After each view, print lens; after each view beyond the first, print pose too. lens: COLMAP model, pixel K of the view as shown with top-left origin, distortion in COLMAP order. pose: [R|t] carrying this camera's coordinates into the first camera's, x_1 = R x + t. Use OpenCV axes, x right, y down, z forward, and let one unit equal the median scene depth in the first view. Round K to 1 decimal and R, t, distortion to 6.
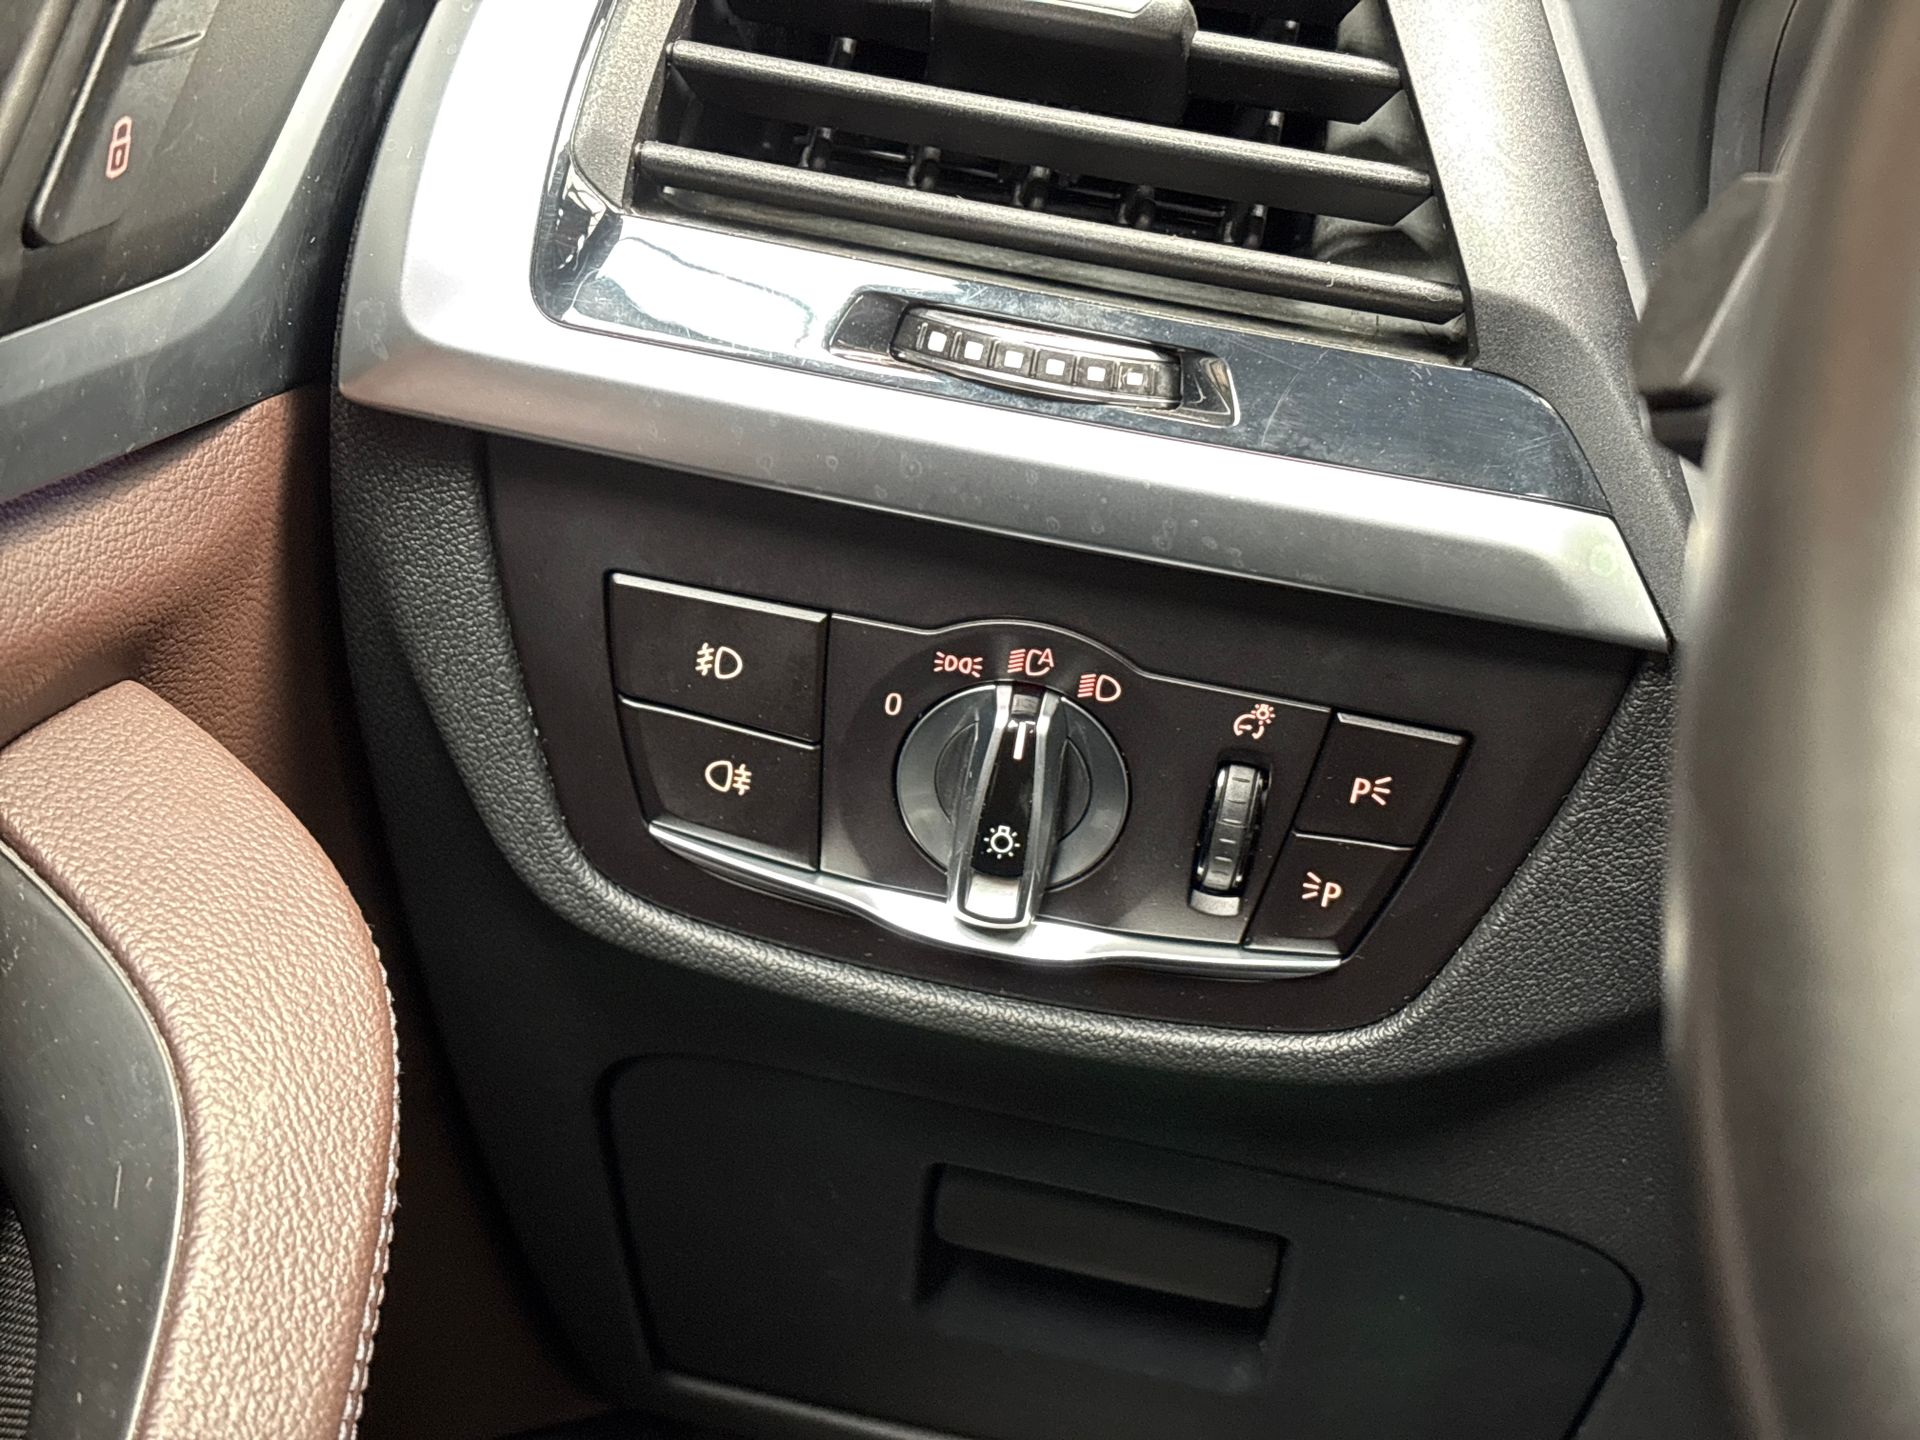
lens RADIAL K [[2897.0, 0, 944.0], [0, 2897.0, 755.4], [0, 0, 1]] dist [0.097878, 0.000000]
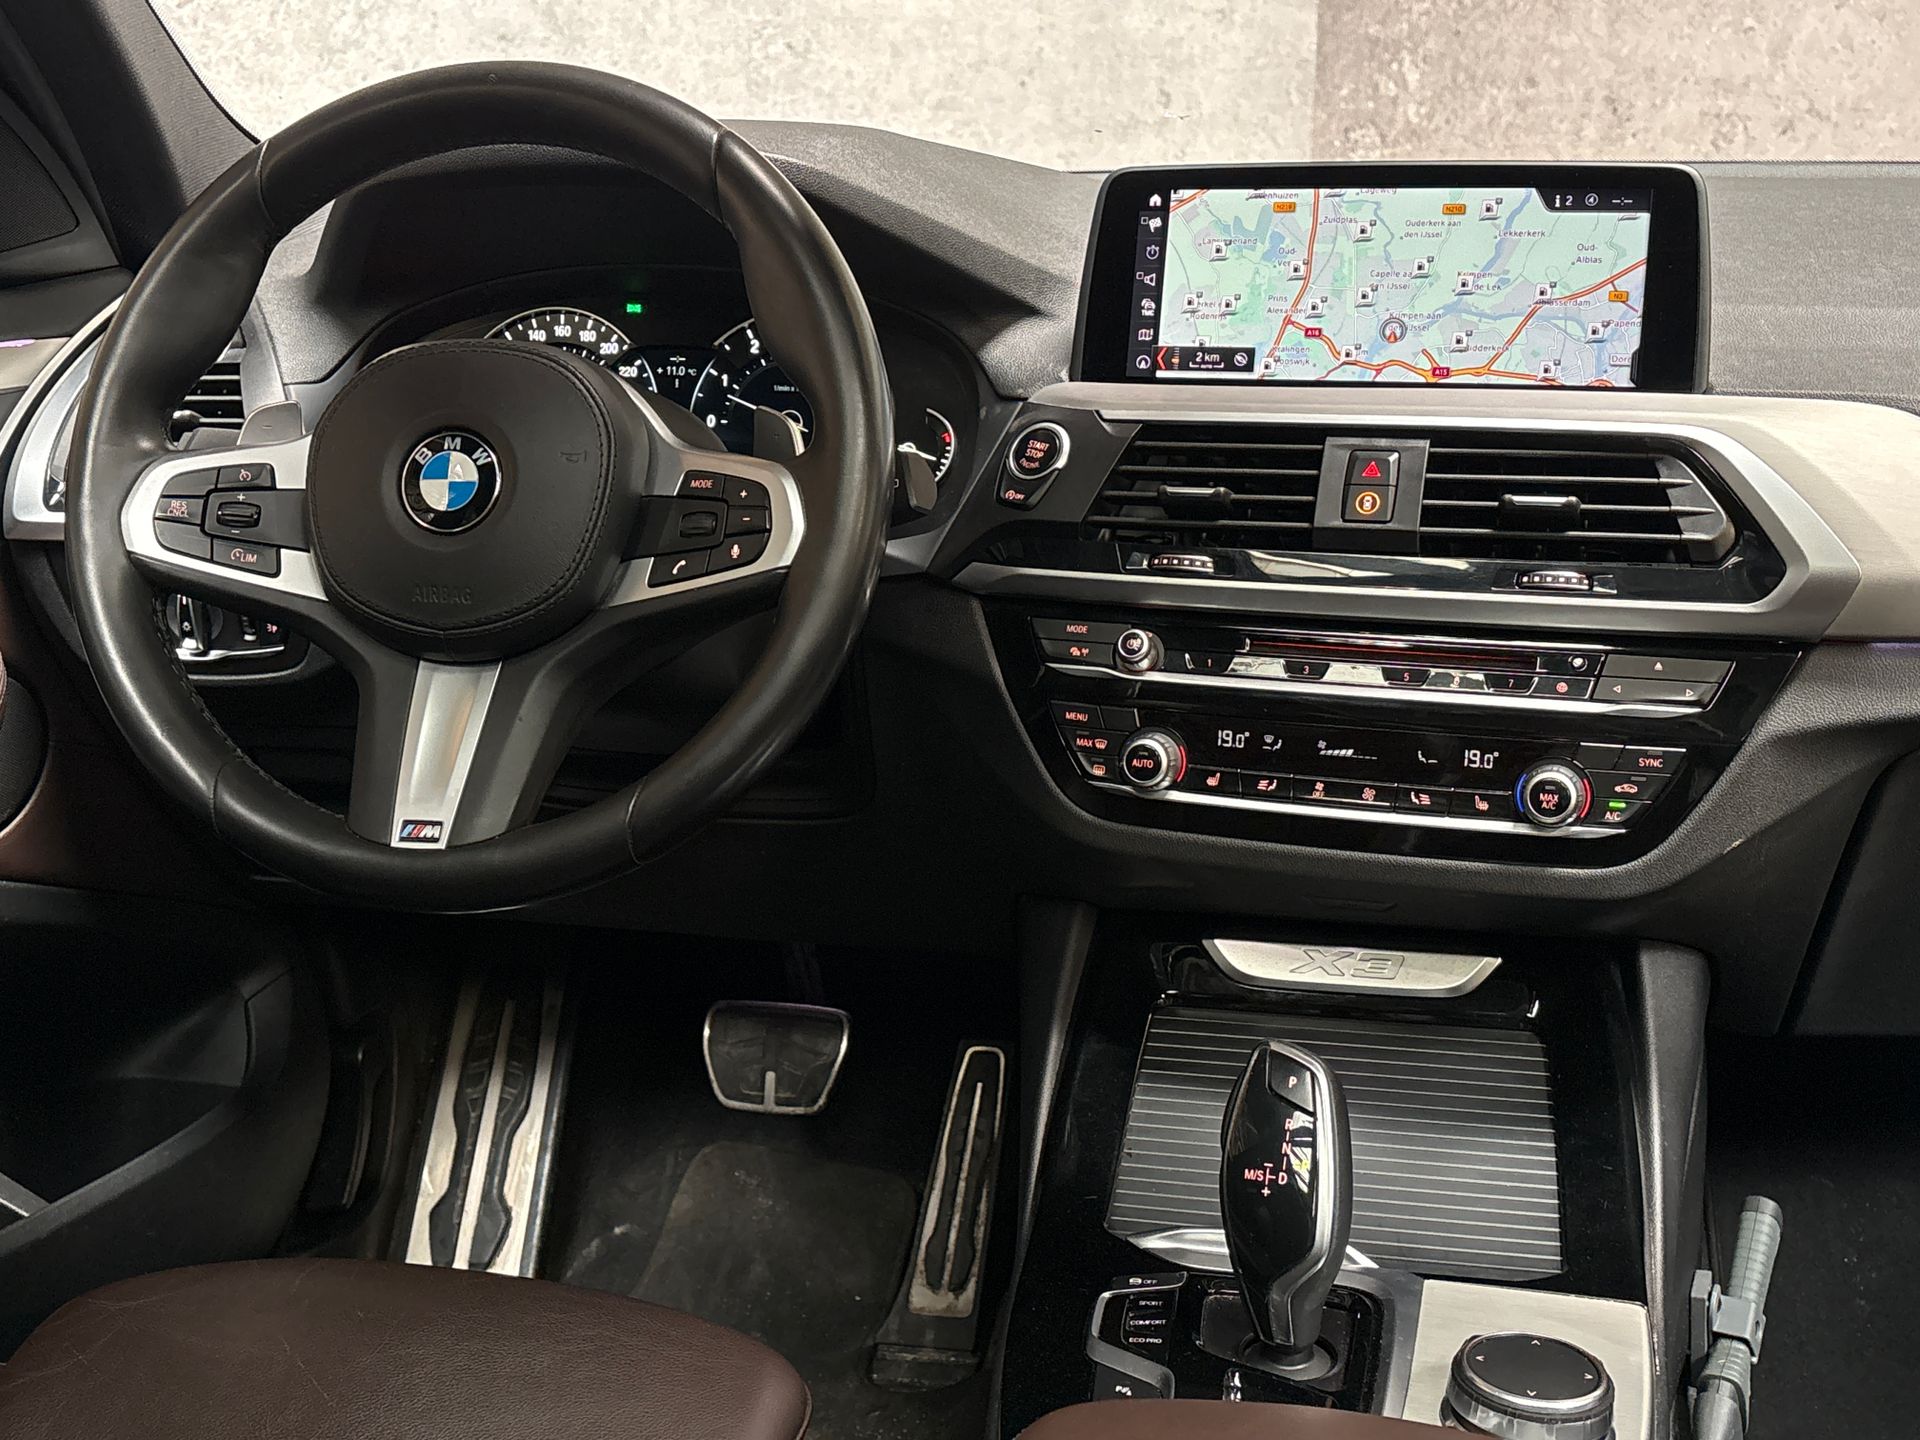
lens RADIAL K [[2187.1, 0, 954.2], [0, 2187.1, 733.4], [0, 0, 1]] dist [0.013479, 0.000000]
pose [[0.987690, -0.142729, -0.064003, 1.224884], [0.136194, 0.985930, -0.096921, 0.606213], [0.076936, 0.087011, 0.993232, -1.860183]]
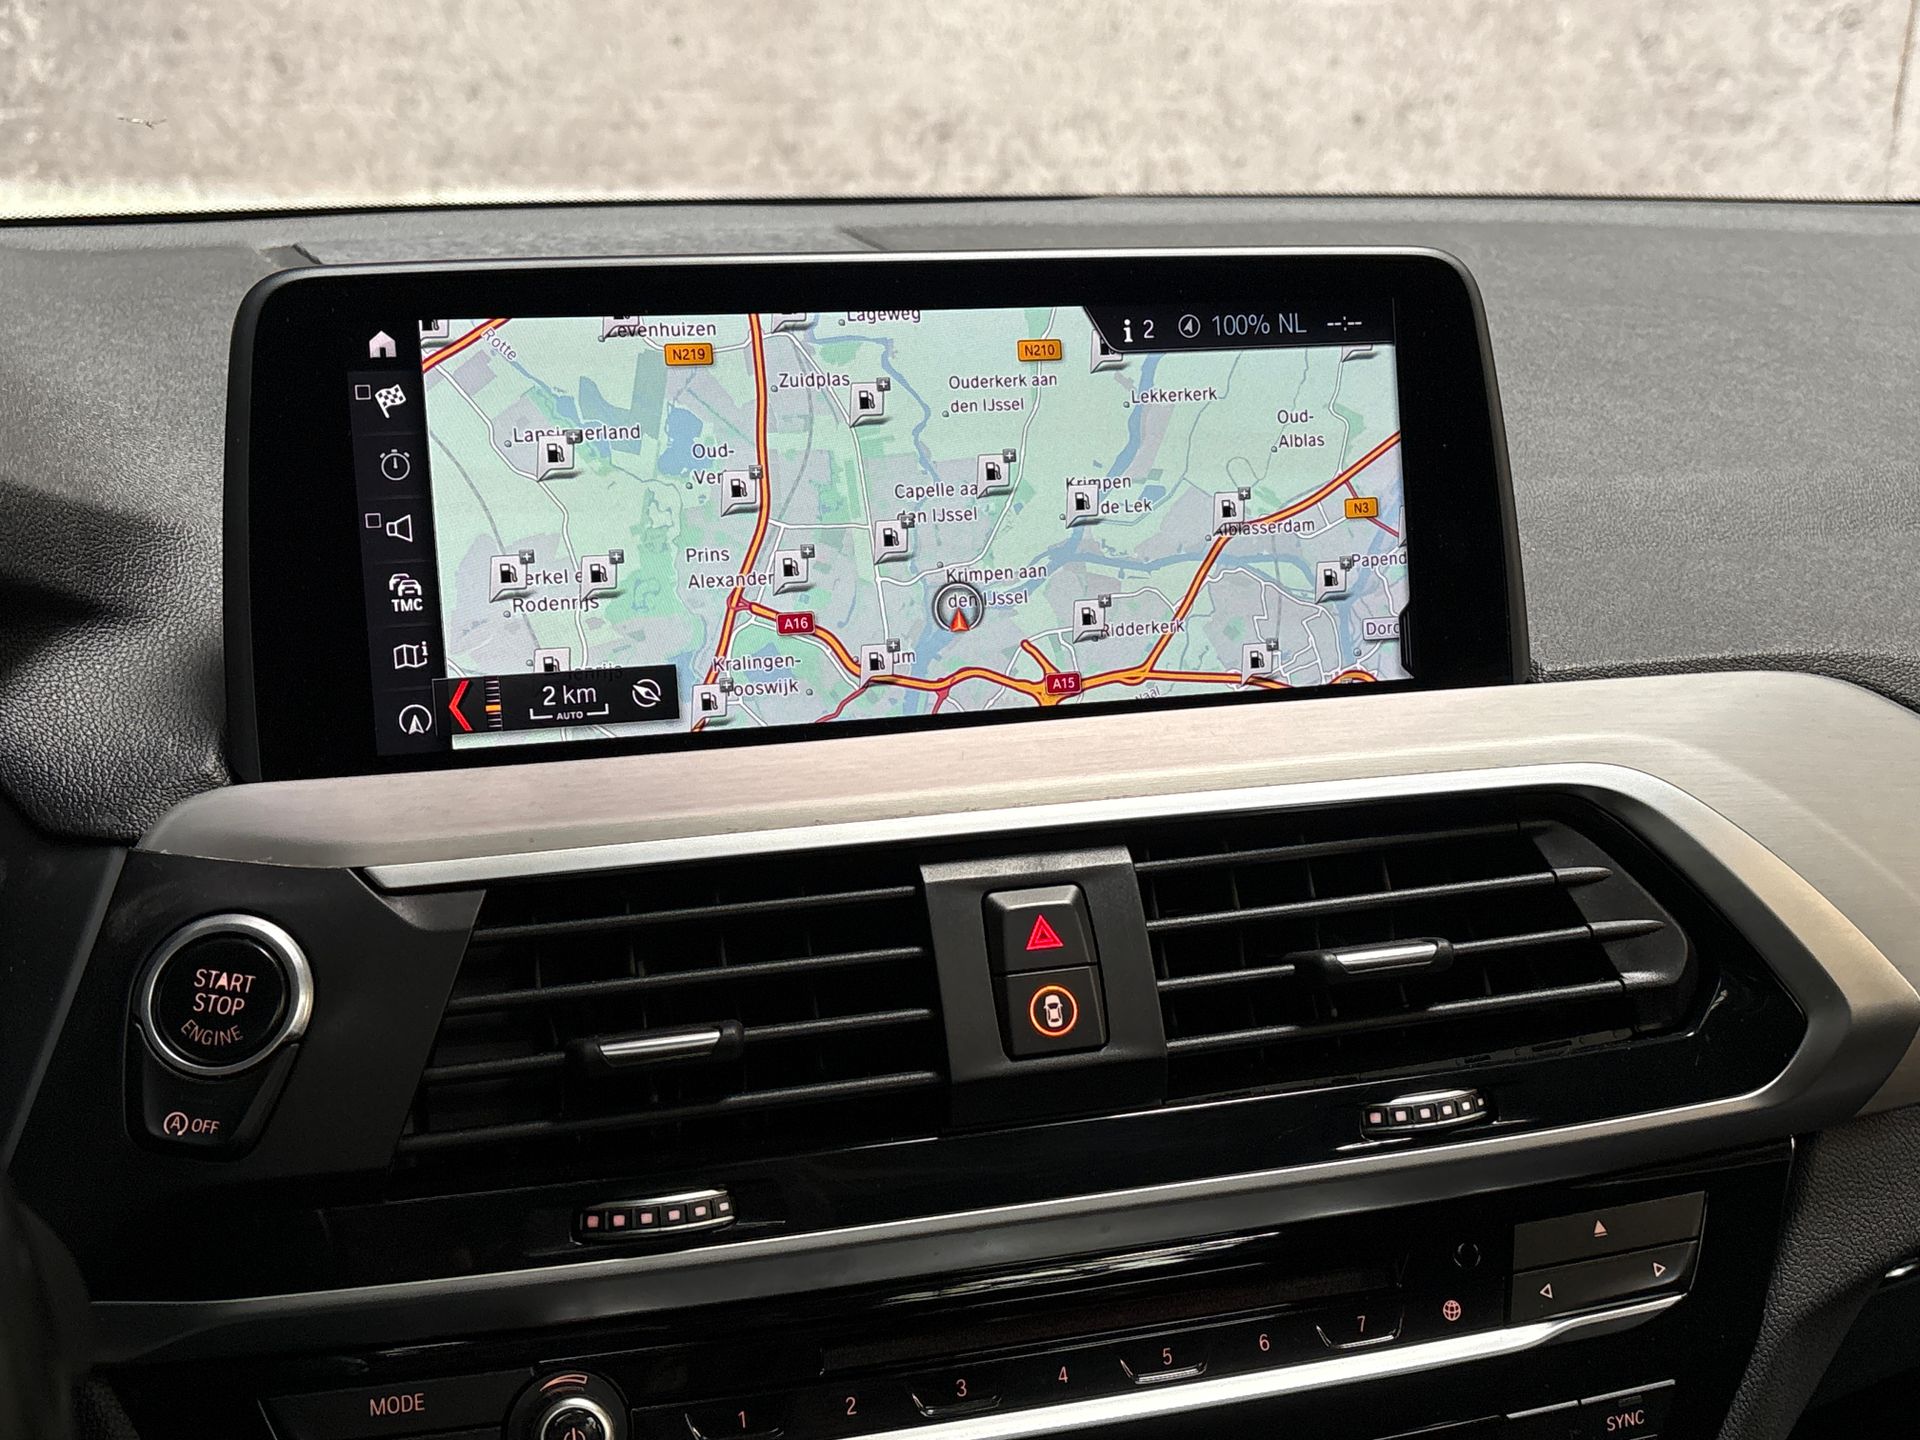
lens RADIAL K [[2187.1, 0, 974.1], [0, 2187.1, 726.7], [0, 0, 1]] dist [0.013479, 0.000000]
pose [[0.819175, -0.291021, 0.494225, 1.015269], [0.303814, 0.951057, 0.056454, -0.052812], [-0.486466, 0.103907, 0.867499, -0.342847]]
